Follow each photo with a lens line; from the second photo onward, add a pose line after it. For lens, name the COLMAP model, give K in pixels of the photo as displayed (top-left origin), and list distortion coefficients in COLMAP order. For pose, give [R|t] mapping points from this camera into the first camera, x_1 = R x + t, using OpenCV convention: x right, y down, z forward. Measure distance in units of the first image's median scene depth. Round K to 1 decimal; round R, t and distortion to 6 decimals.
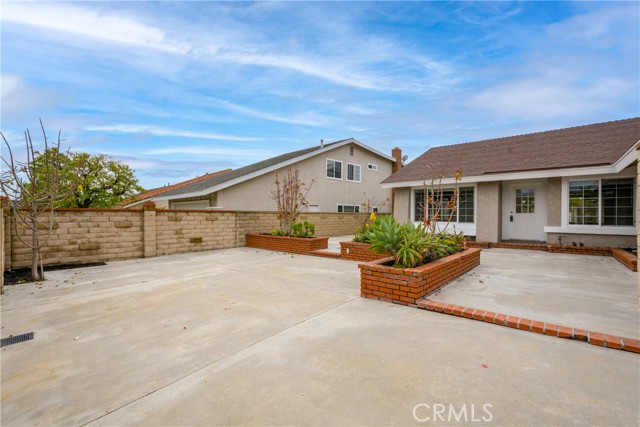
lens RADIAL K [[282.6, 0, 316.9], [0, 282.6, 215.7], [0, 0, 1]] dist [0.007747, -0.000733]
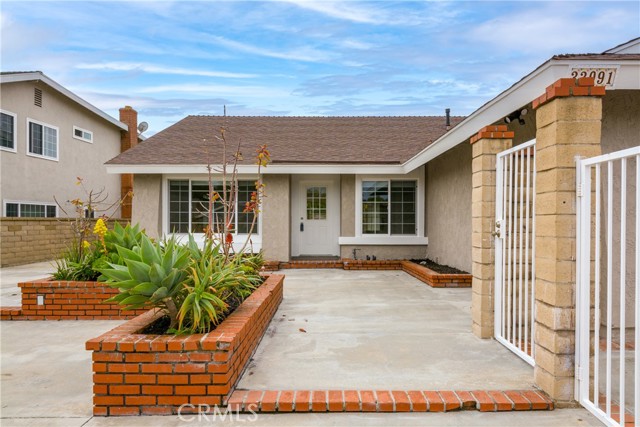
lens RADIAL K [[433.7, 0, 320.5], [0, 433.7, 226.0], [0, 0, 1]] dist [0.013017, -0.003566]
pose [[0.760501, -0.008783, 0.649277, -0.004931], [0.003527, 0.999950, 0.009395, -0.003503], [-0.649327, -0.004855, 0.760494, 0.138836]]
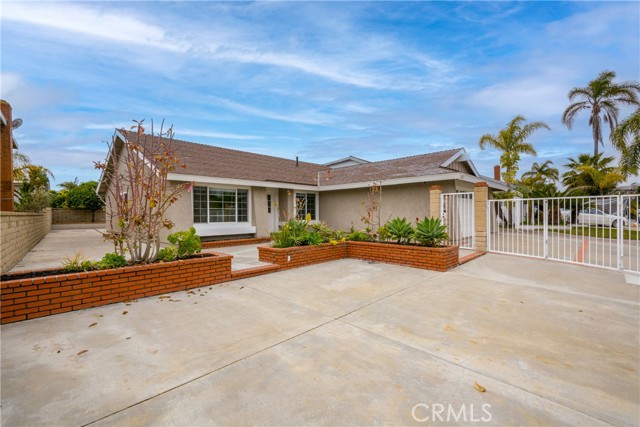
lens RADIAL K [[282.6, 0, 322.5], [0, 282.6, 210.7], [0, 0, 1]] dist [0.007747, -0.000733]
pose [[0.053292, 0.005014, 0.998566, -0.654891], [0.009652, 0.999938, -0.005536, -0.011683], [-0.998532, 0.009933, 0.053240, 0.767136]]
